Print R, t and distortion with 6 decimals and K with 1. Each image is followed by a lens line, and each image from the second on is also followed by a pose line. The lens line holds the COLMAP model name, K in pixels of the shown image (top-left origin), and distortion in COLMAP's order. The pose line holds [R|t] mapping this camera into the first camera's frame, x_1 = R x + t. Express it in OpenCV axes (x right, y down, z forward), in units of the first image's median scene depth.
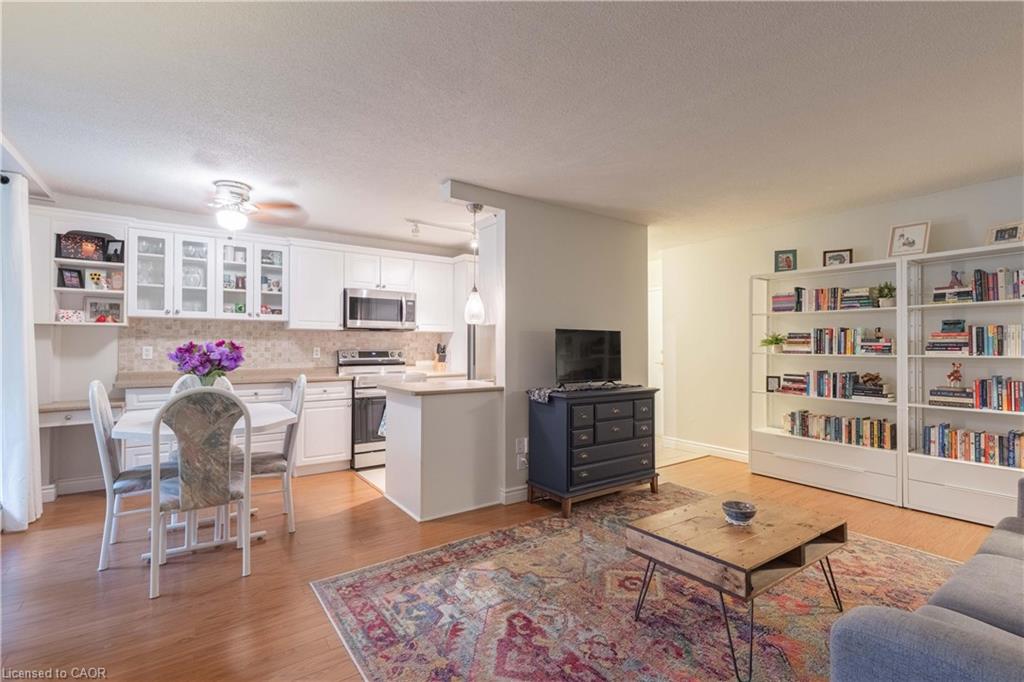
lens RADIAL K [[465.0, 0, 513.7], [0, 465.0, 342.3], [0, 0, 1]] dist [0.003954, -0.000361]
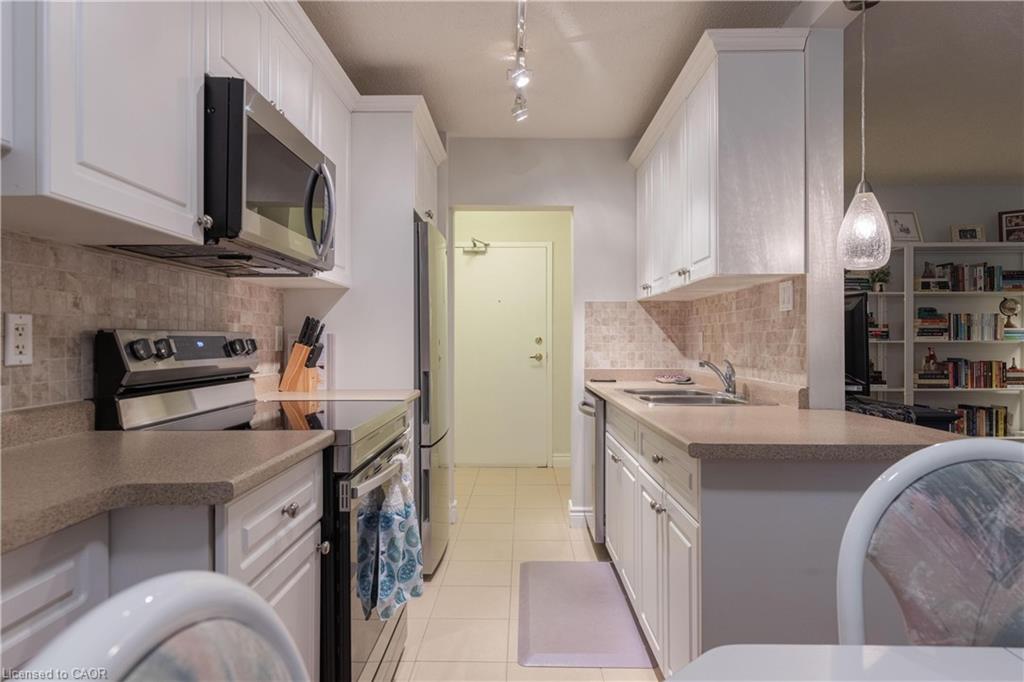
lens RADIAL K [[596.9, 0, 512.1], [0, 596.9, 338.8], [0, 0, 1]] dist [-0.001637, -0.000111]
pose [[0.589989, 0.001719, 0.807409, -0.725830], [-0.009305, 0.999946, 0.004670, 0.026299], [-0.807358, -0.010268, 0.589973, 0.957683]]
